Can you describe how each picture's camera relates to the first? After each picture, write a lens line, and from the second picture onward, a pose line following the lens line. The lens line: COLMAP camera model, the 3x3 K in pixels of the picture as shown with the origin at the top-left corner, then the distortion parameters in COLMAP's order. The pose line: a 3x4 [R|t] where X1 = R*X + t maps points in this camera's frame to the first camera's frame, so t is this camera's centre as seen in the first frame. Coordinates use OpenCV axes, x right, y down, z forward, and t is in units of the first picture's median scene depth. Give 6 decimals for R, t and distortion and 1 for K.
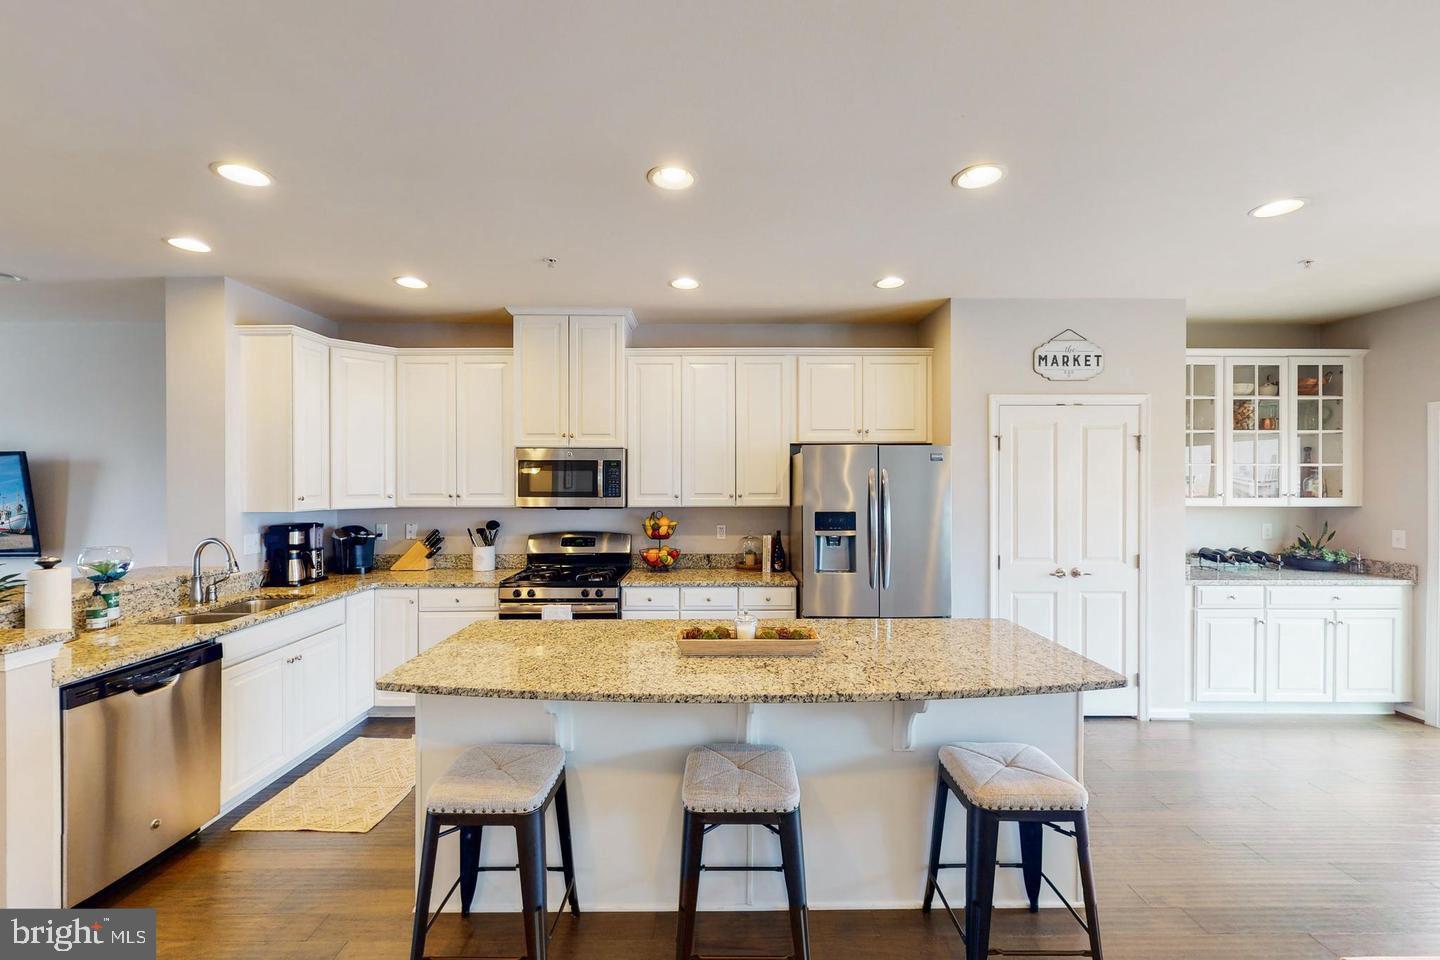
lens RADIAL K [[589.5, 0, 720.0], [0, 589.5, 480.0], [0, 0, 1]] dist [-0.000997, -0.000047]
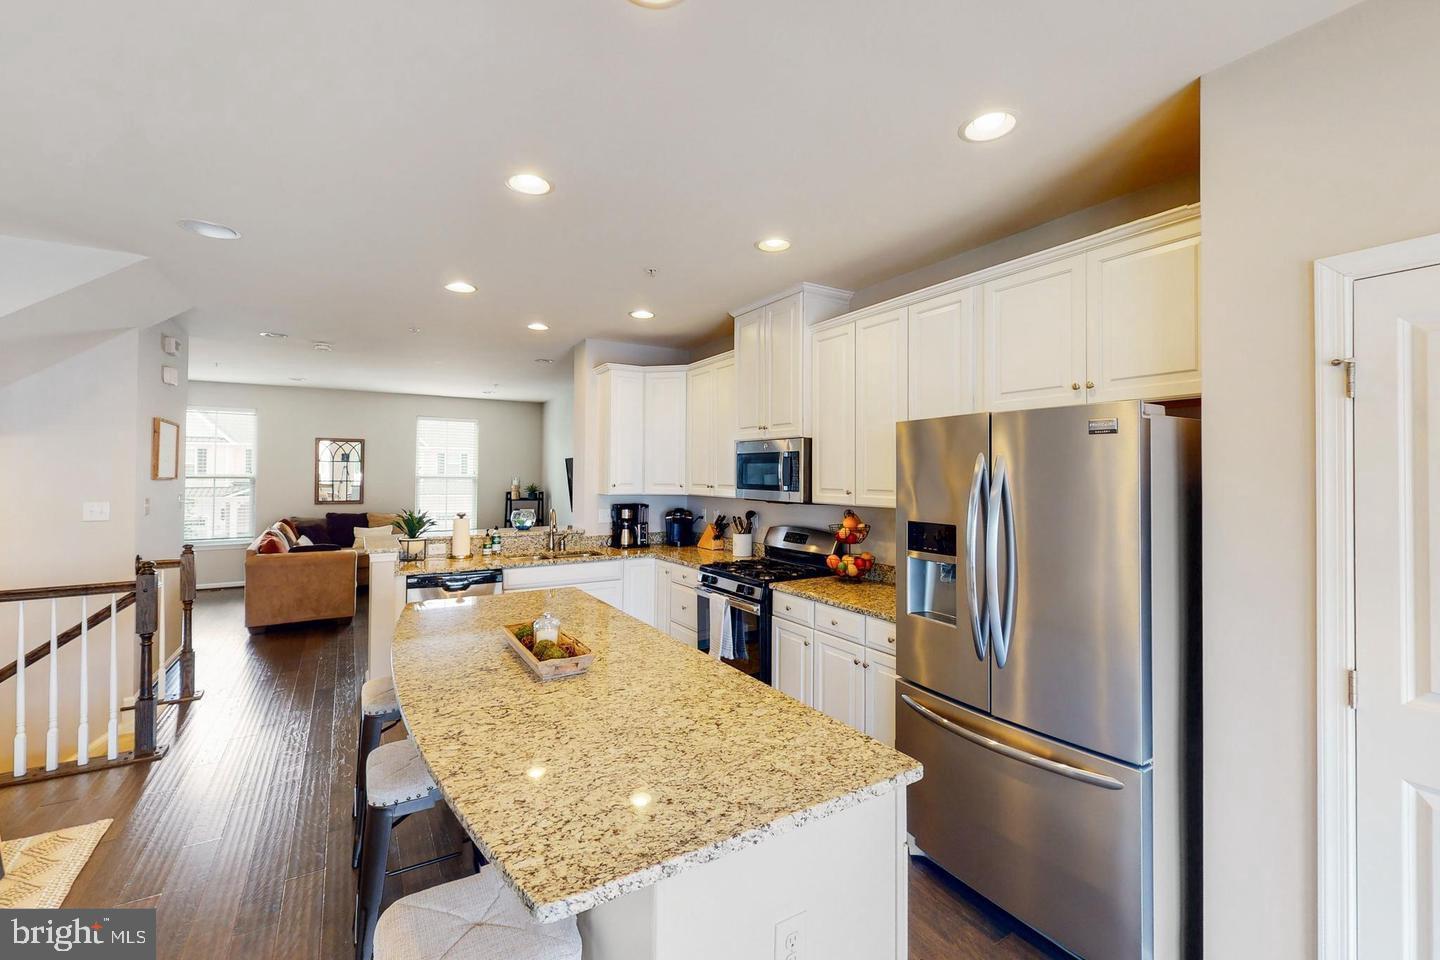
lens RADIAL K [[596.0, 0, 715.5], [0, 596.0, 469.8], [0, 0, 1]] dist [-0.001730, 0.000058]
pose [[0.523291, -0.001809, -0.852152, 0.558853], [-0.002856, 0.999988, -0.003877, -0.000930], [0.852149, 0.004463, 0.523280, 0.418993]]
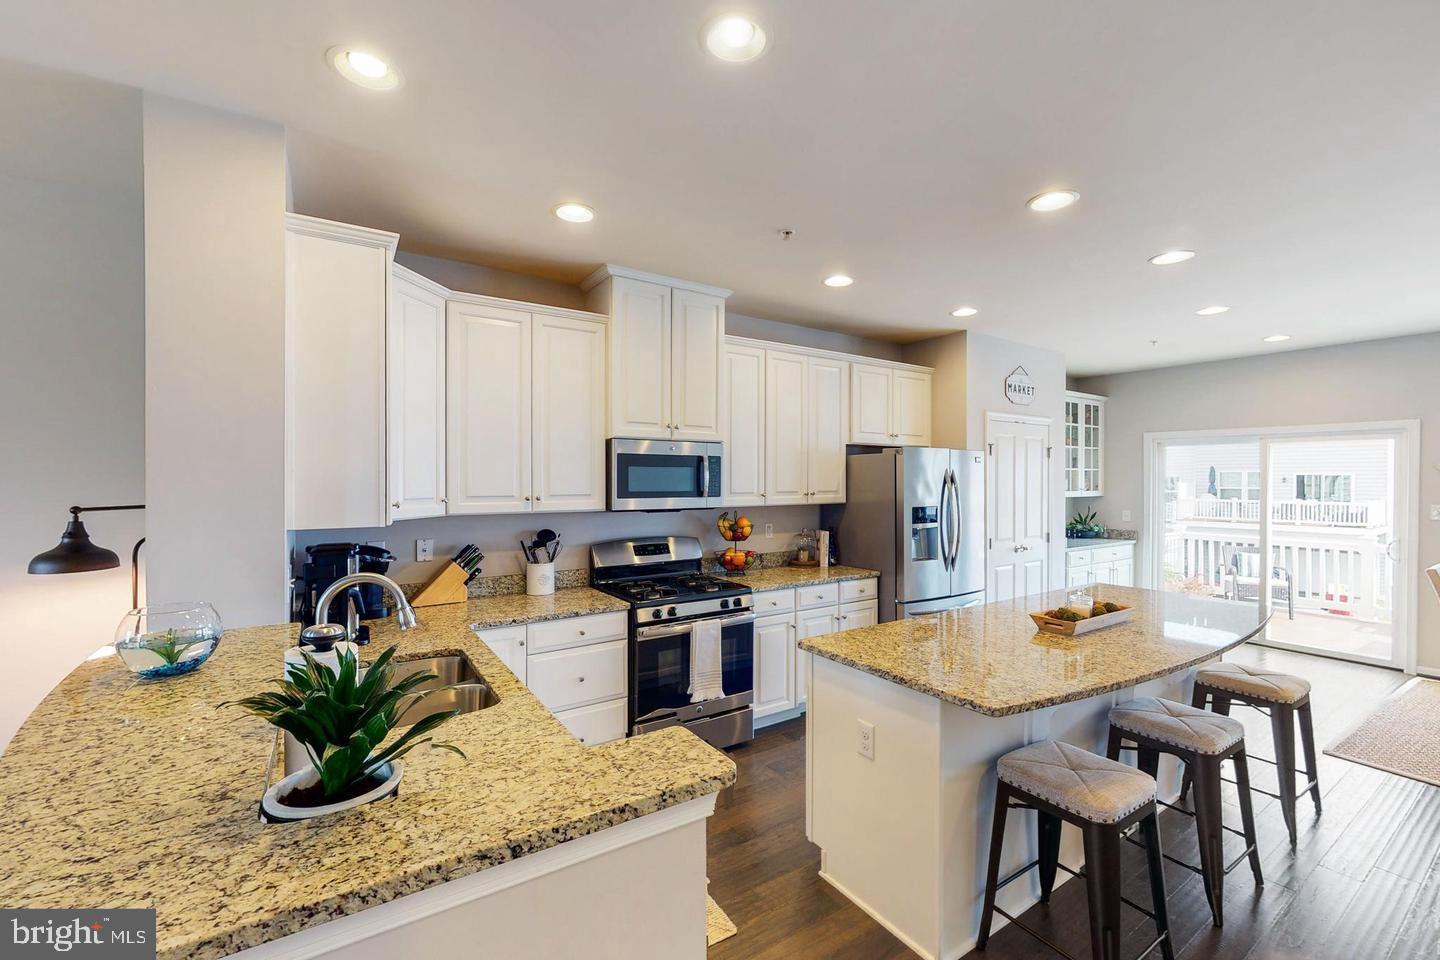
lens RADIAL K [[602.0, 0, 720.0], [0, 602.0, 480.0], [0, 0, 1]] dist [-0.014511, -0.000083]
pose [[0.837170, 0.001106, 0.546942, -0.691785], [-0.003518, 0.999988, 0.003363, 0.000019], [-0.546931, -0.004740, 0.837164, 0.225488]]
